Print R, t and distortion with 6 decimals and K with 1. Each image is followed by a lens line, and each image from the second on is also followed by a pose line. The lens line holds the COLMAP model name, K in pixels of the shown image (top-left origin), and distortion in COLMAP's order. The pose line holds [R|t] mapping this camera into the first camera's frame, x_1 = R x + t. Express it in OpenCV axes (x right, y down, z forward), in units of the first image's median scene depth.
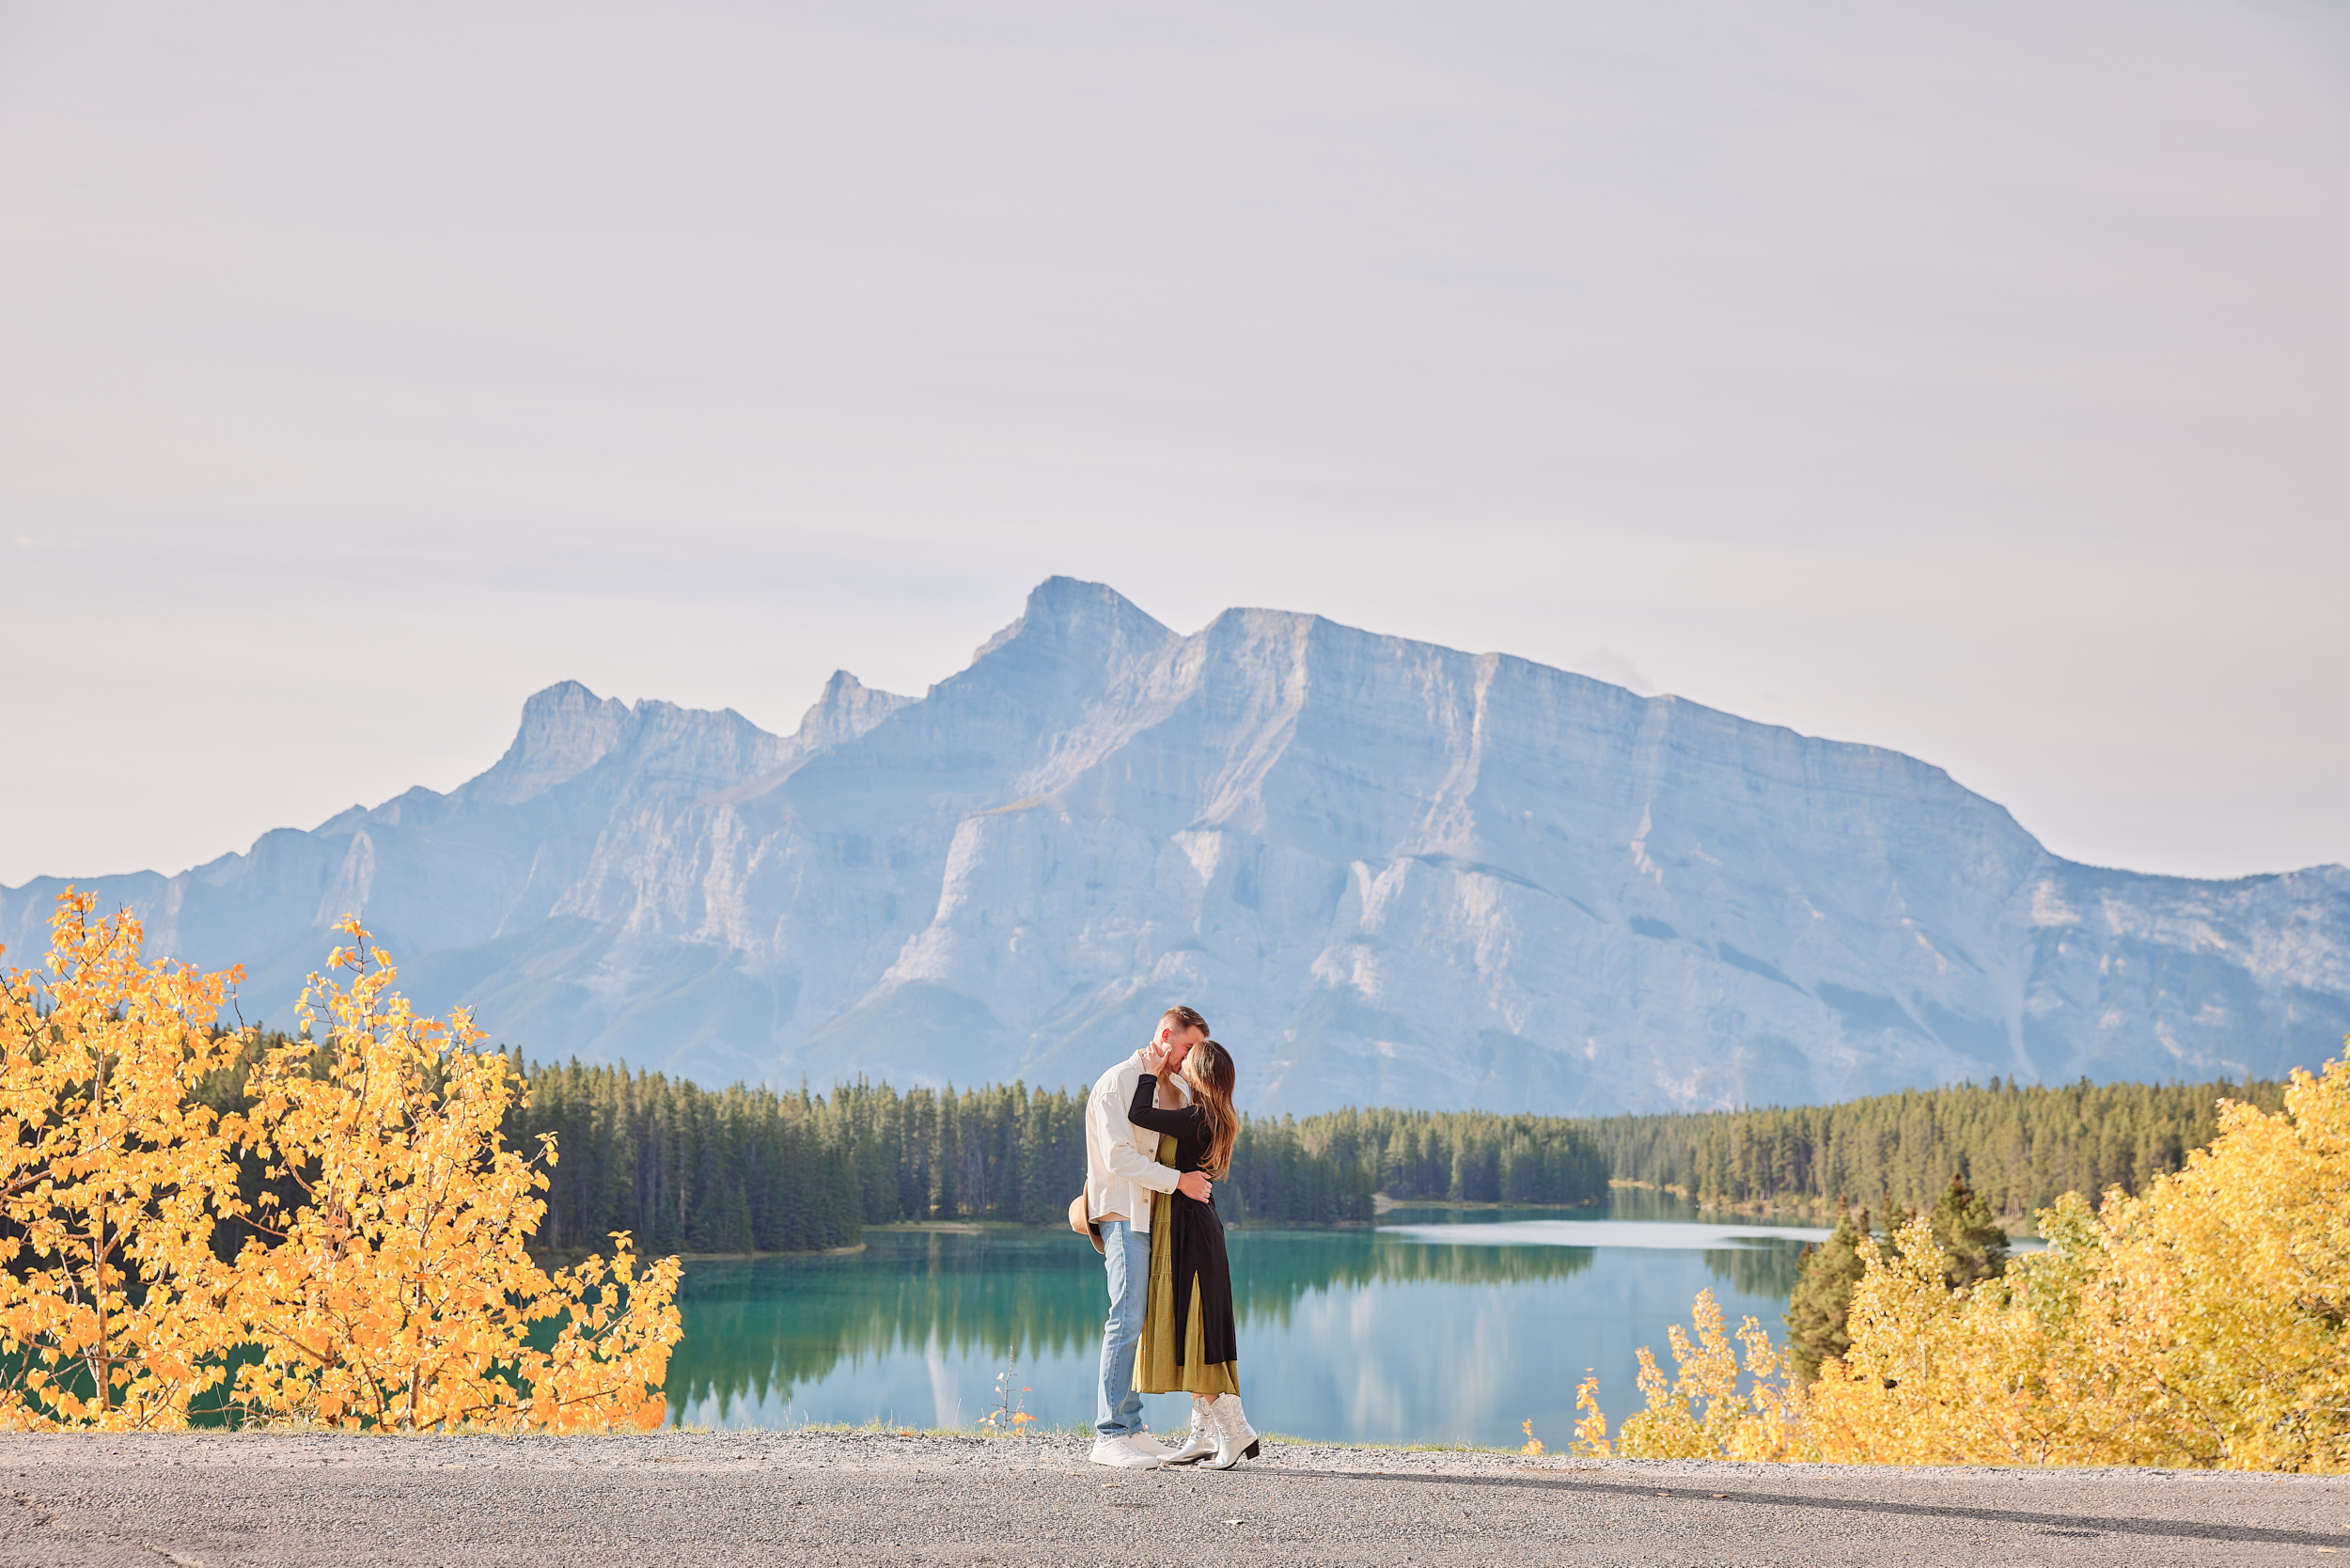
lens RADIAL K [[3861.9, 0, 1143.0], [0, 3861.9, 820.8], [0, 0, 1]] dist [0.005672, -0.006829]
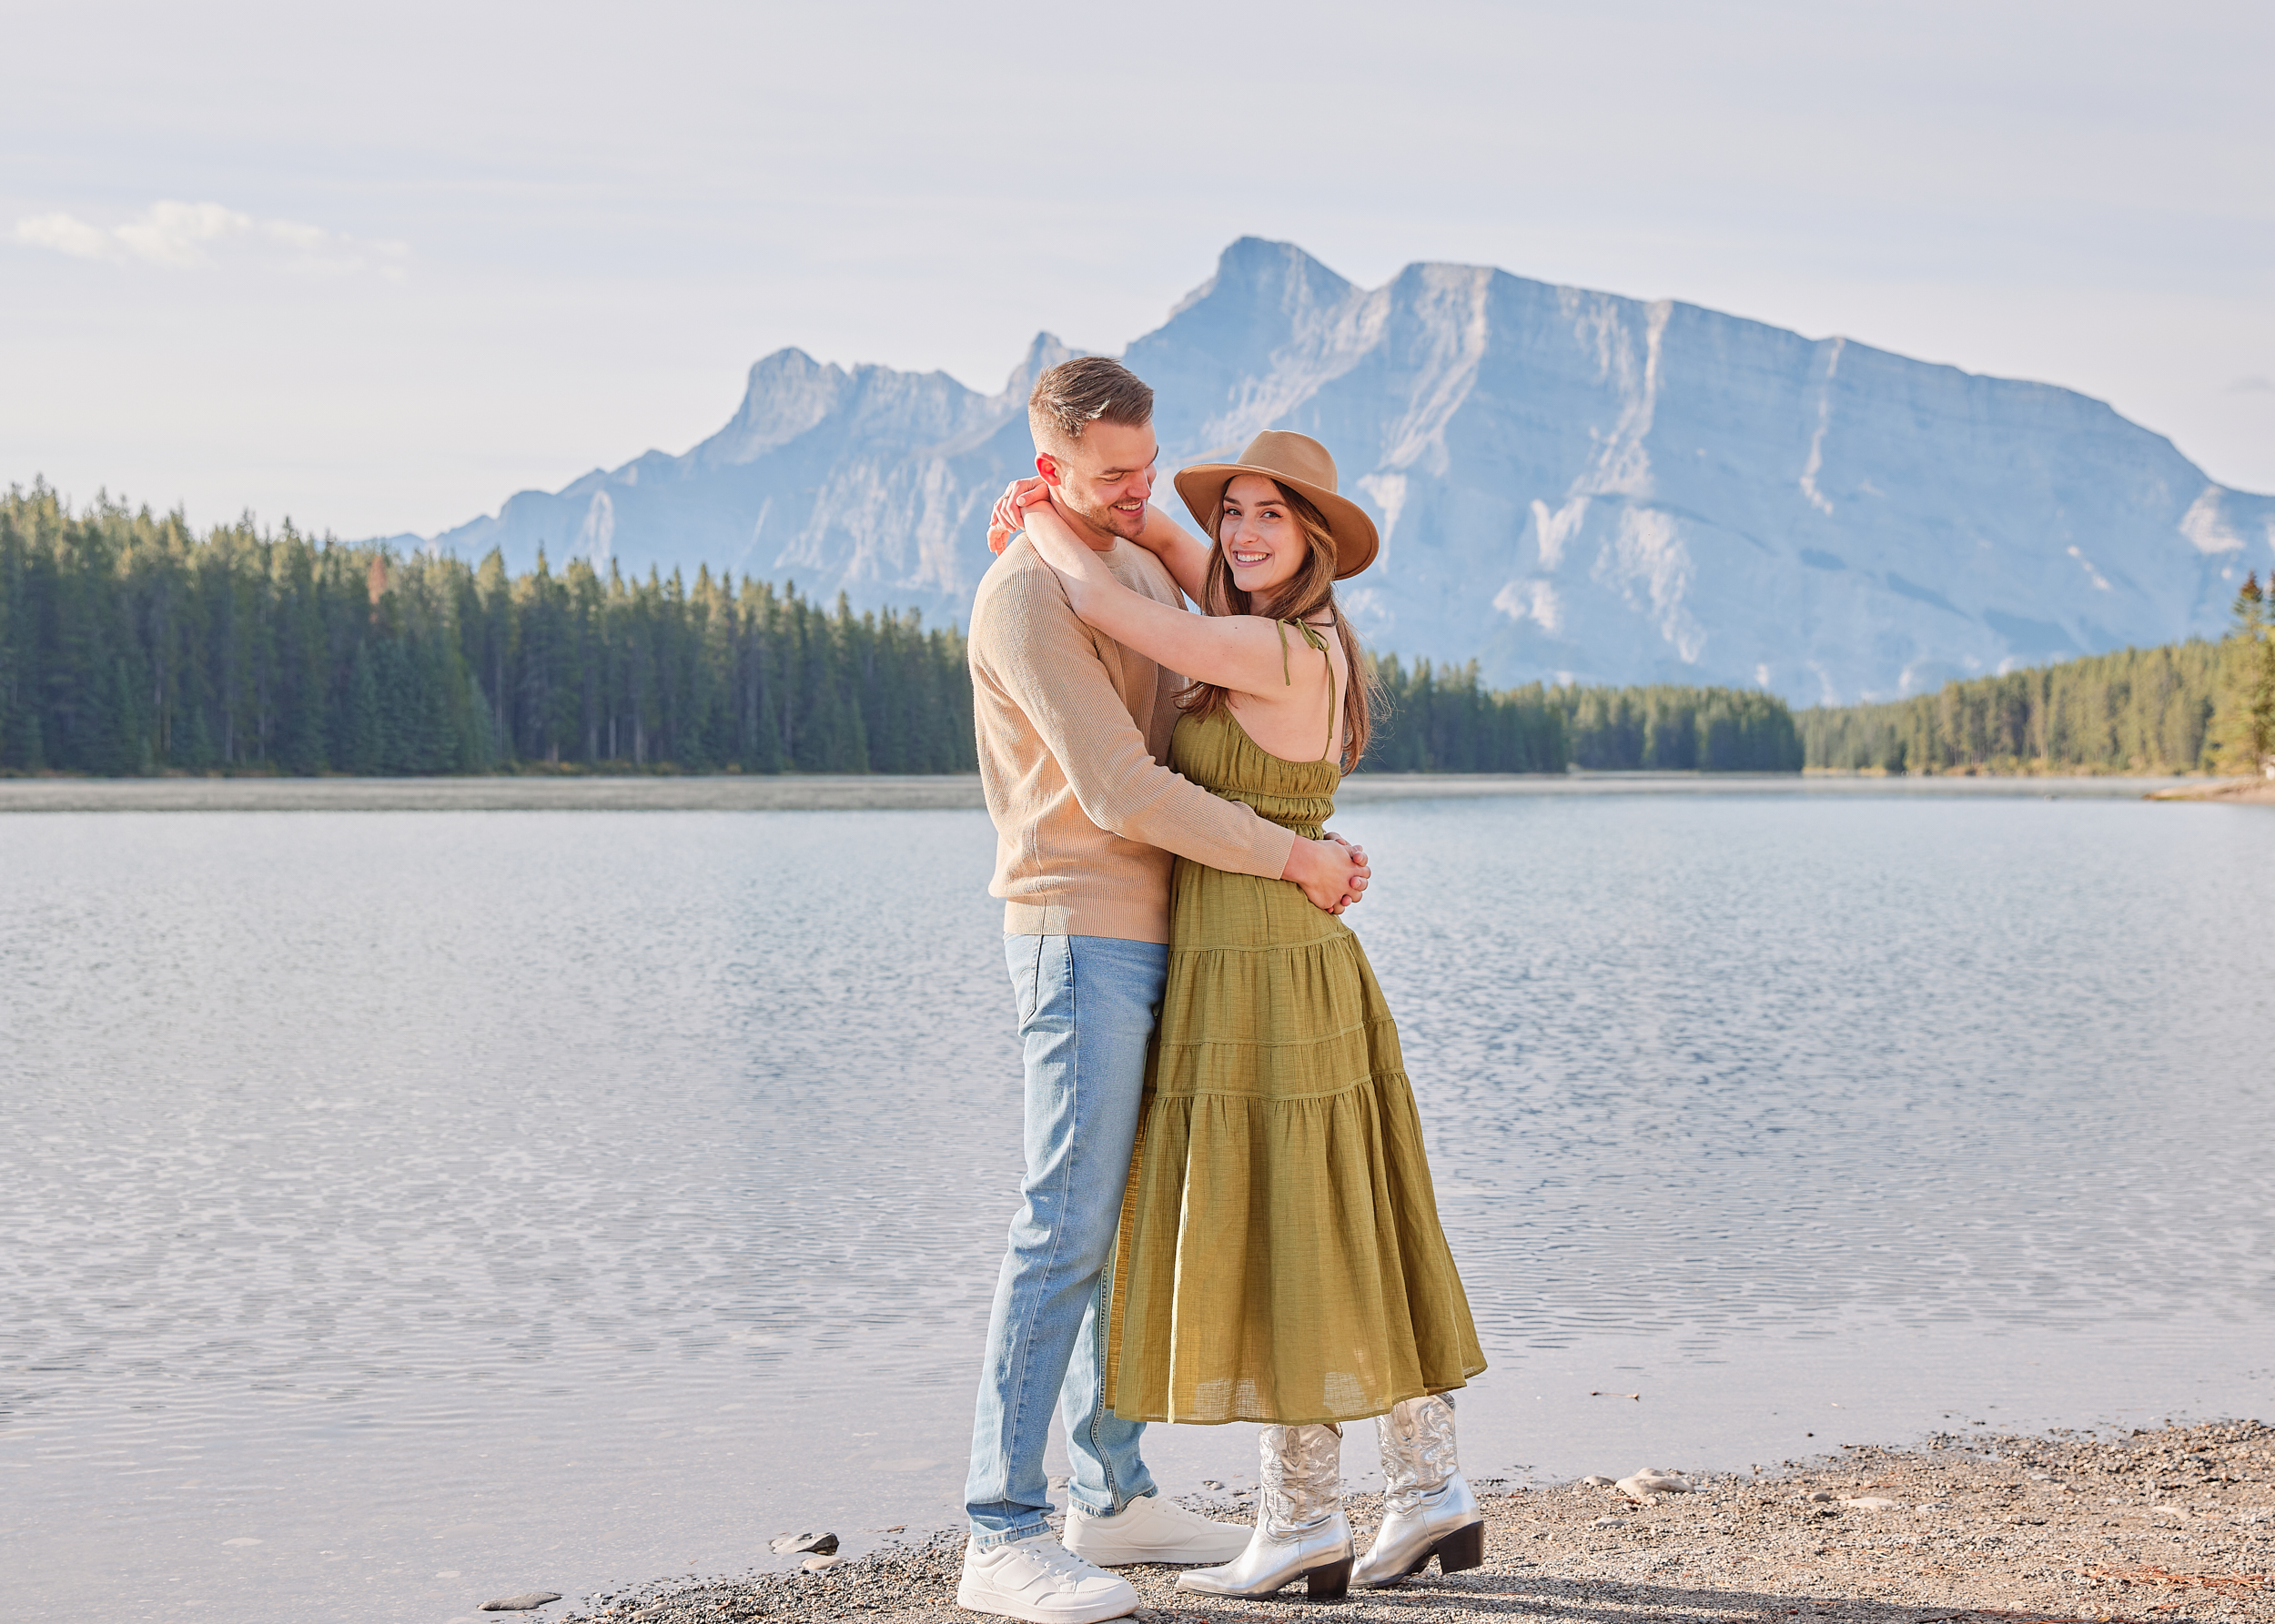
lens RADIAL K [[2847.9, 0, 1137.5], [0, 2847.9, 812.0], [0, 0, 1]] dist [0.007170, 0.044070]
pose [[0.996809, -0.012365, -0.078856, 0.007515], [0.016231, 0.998688, 0.048566, 0.055432], [0.078152, -0.049691, 0.995702, 0.217222]]
